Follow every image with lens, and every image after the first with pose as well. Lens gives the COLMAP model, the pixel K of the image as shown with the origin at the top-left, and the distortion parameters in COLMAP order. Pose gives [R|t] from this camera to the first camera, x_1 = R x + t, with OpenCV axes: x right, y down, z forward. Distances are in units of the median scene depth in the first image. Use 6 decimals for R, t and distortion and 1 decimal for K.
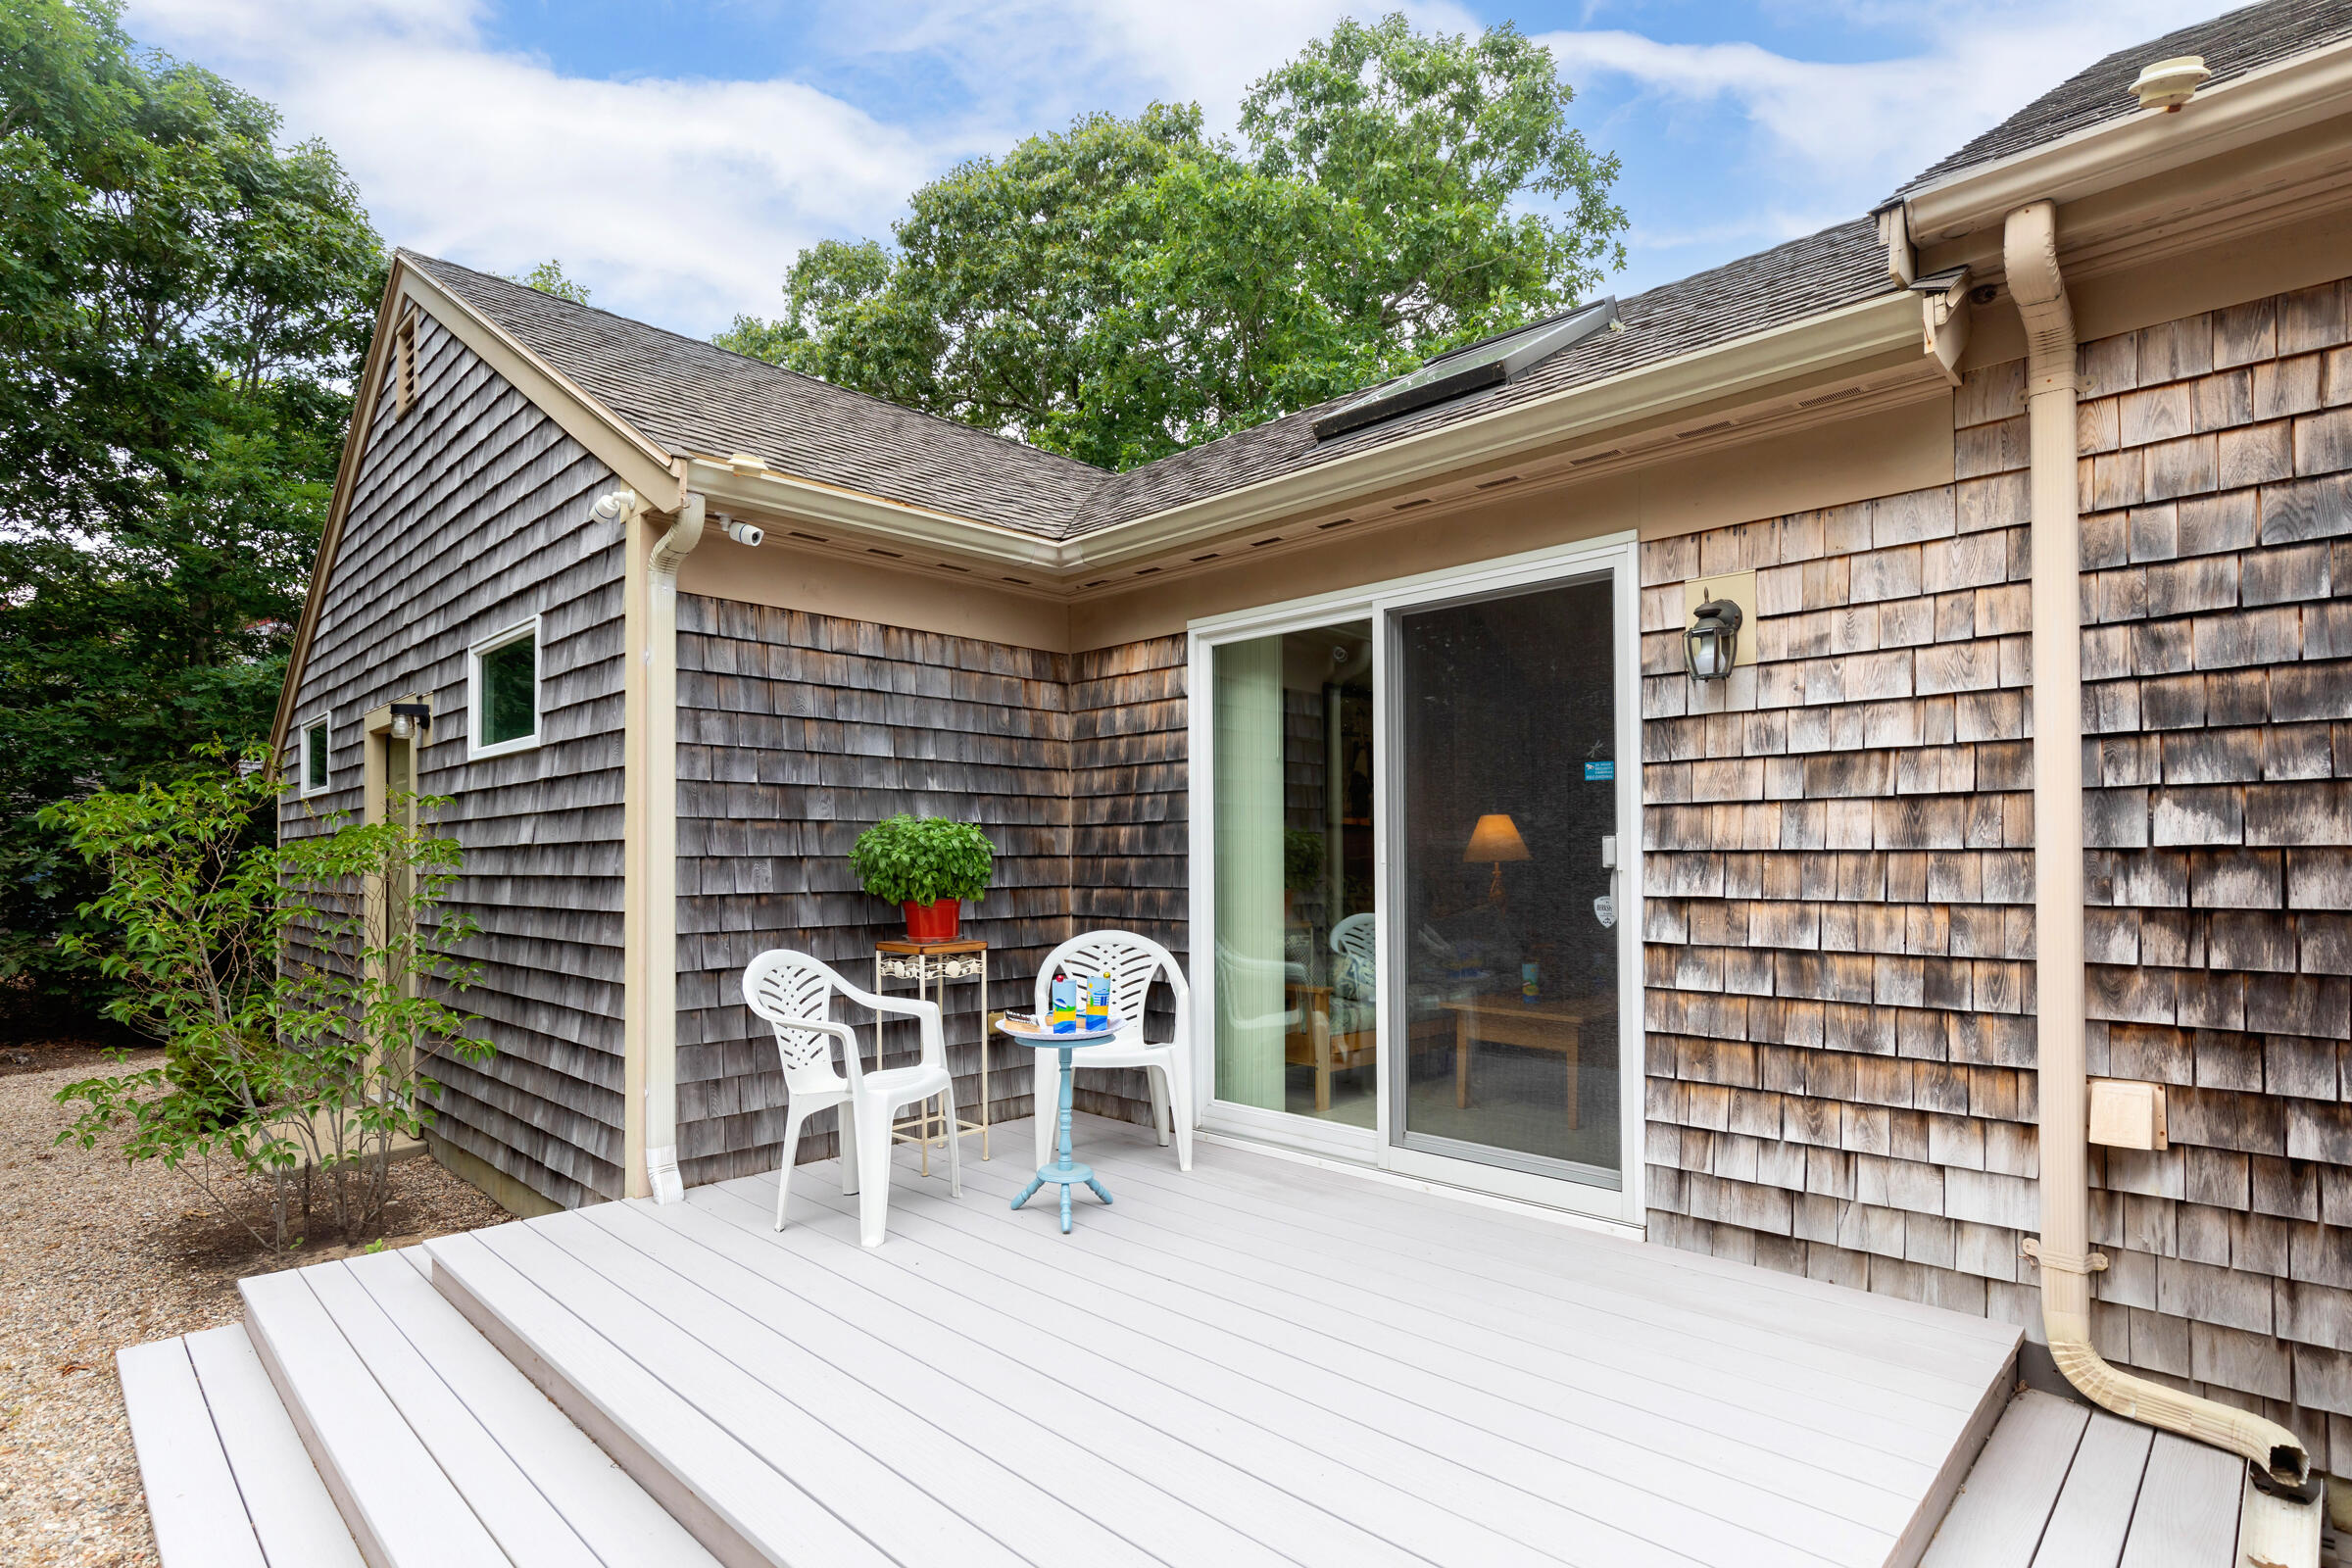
lens RADIAL K [[1145.8, 0, 1151.2], [0, 1145.8, 840.4], [0, 0, 1]] dist [0.001444, -0.000194]
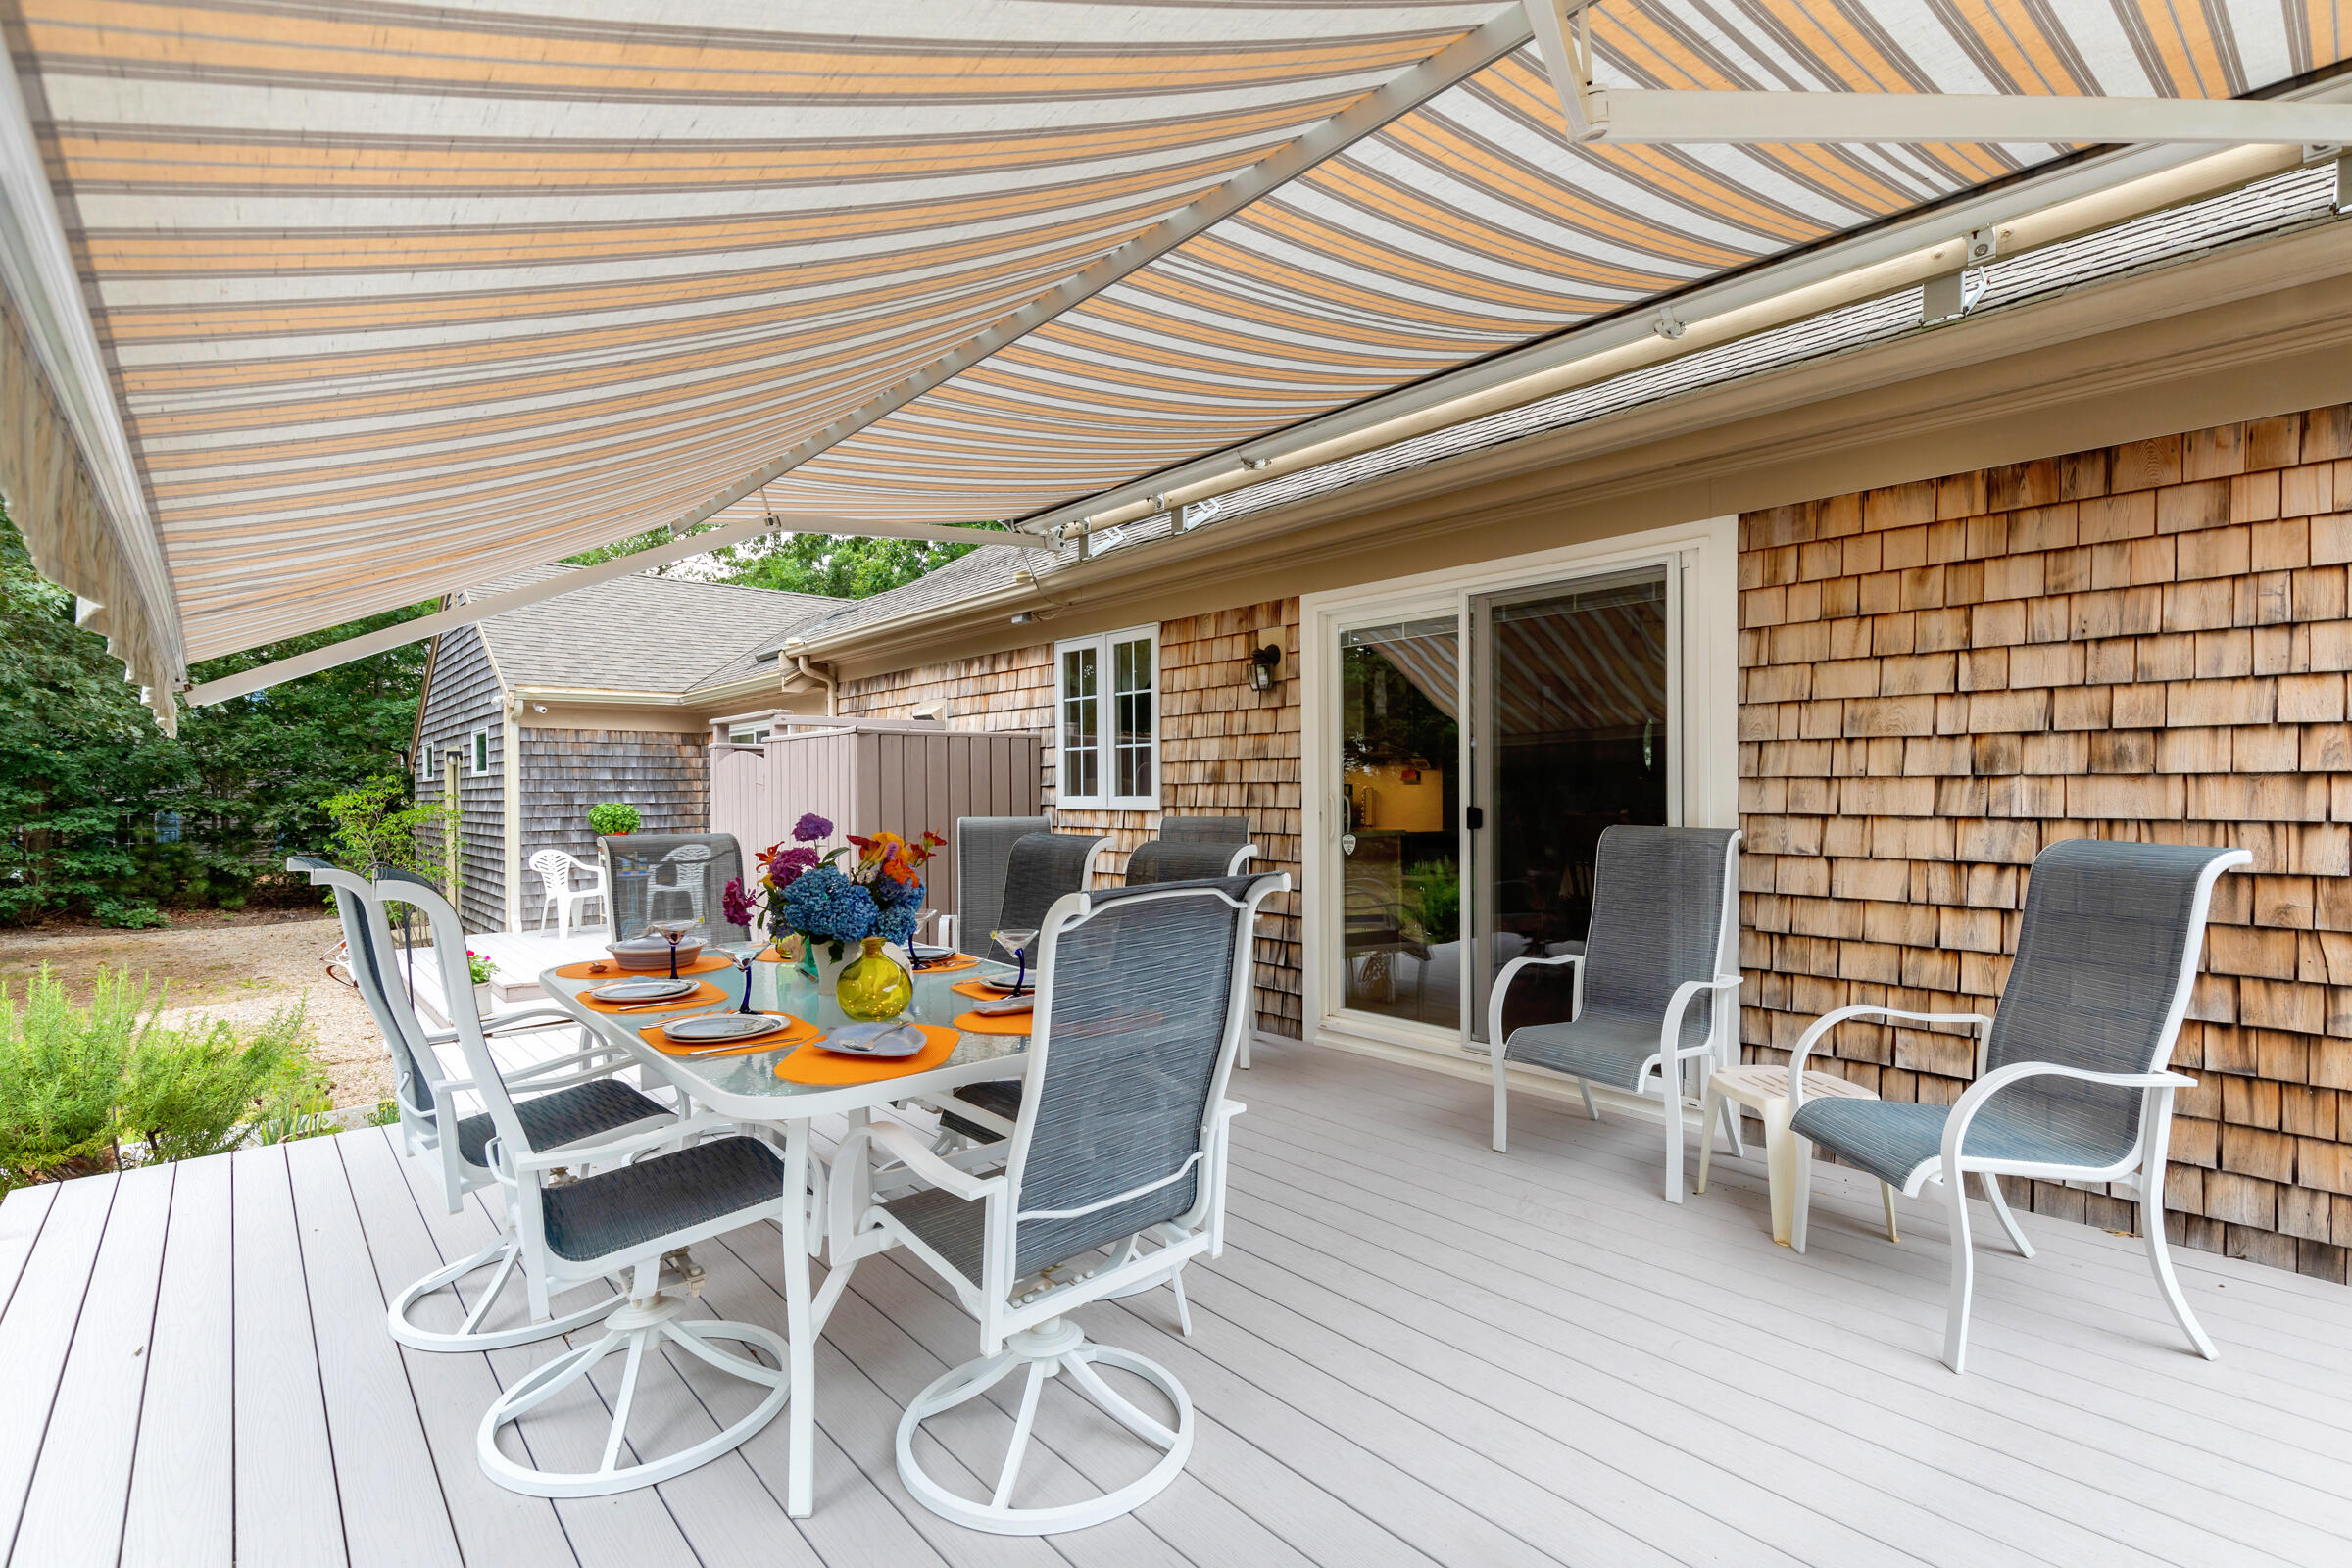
lens RADIAL K [[1067.4, 0, 1140.4], [0, 1067.4, 794.7], [0, 0, 1]] dist [0.005418, 0.001293]
pose [[0.996340, -0.001101, -0.085474, 1.332435], [0.002812, 0.999798, 0.019899, -0.091095], [0.085435, -0.020067, 0.996142, -1.516244]]
